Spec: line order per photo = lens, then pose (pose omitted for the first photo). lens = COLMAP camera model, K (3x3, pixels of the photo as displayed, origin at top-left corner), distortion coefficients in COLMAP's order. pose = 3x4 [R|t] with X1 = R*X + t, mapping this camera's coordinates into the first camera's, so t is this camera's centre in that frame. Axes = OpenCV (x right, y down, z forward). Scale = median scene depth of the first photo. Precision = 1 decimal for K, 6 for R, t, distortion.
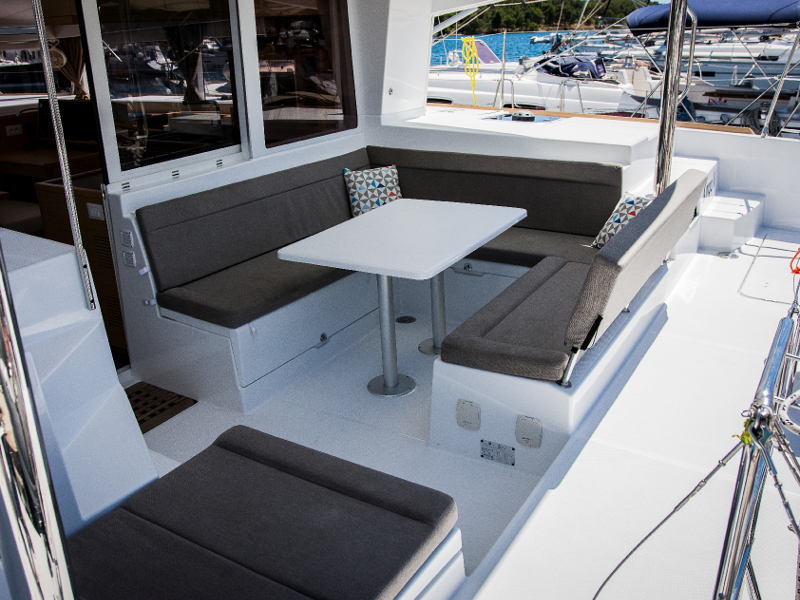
lens RADIAL K [[715.1, 0, 400.0], [0, 715.1, 300.0], [0, 0, 1]] dist [-0.057389, -0.003383]
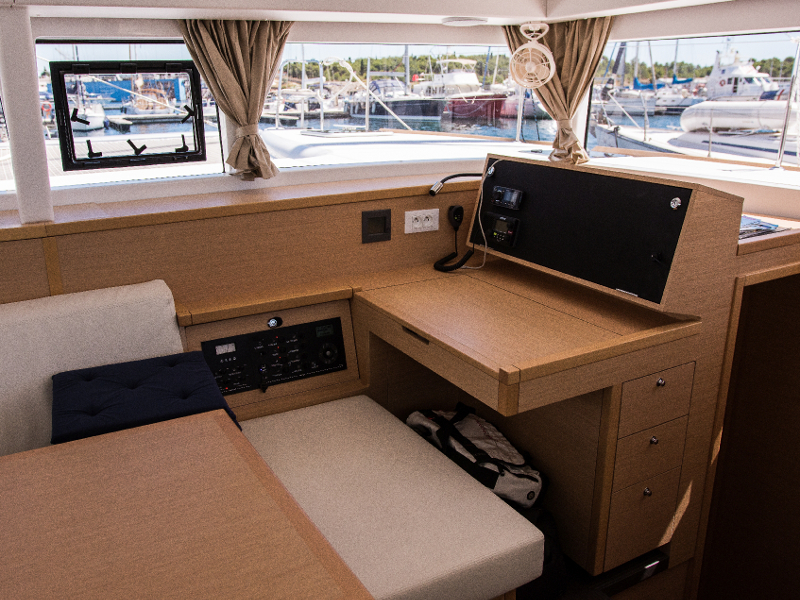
lens RADIAL K [[714.6, 0, 400.0], [0, 714.6, 300.0], [0, 0, 1]] dist [-0.068171, 0.015377]
pose [[0.874202, 0.159200, -0.458722, -0.342839], [-0.186022, 0.982452, -0.013549, -0.180668], [0.448516, 0.097177, 0.888476, 0.589325]]
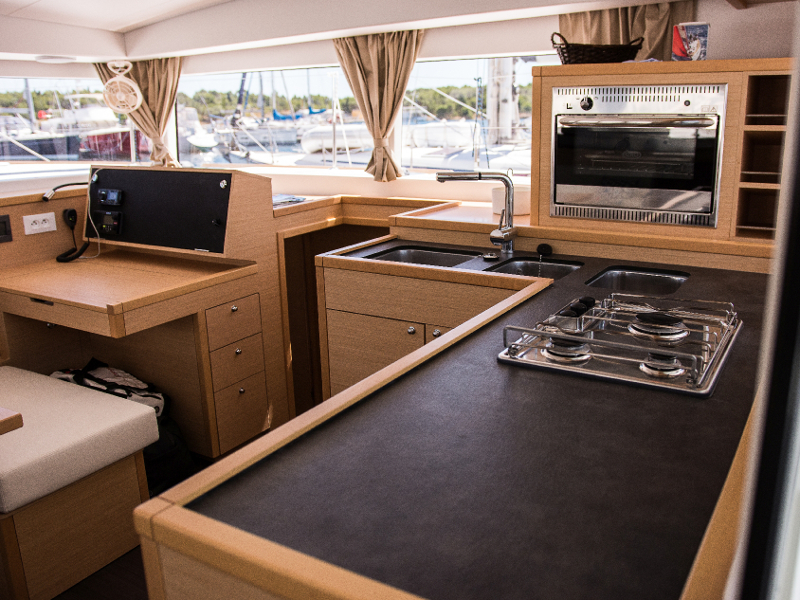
lens RADIAL K [[698.1, 0, 459.4], [0, 698.1, 310.2], [0, 0, 1]] dist [-0.068971, 0.010730]
pose [[0.998788, 0.003504, 0.049102, -0.256530], [0.000798, 0.996180, -0.087323, -0.129958], [-0.049220, 0.087257, 0.994969, 0.472502]]
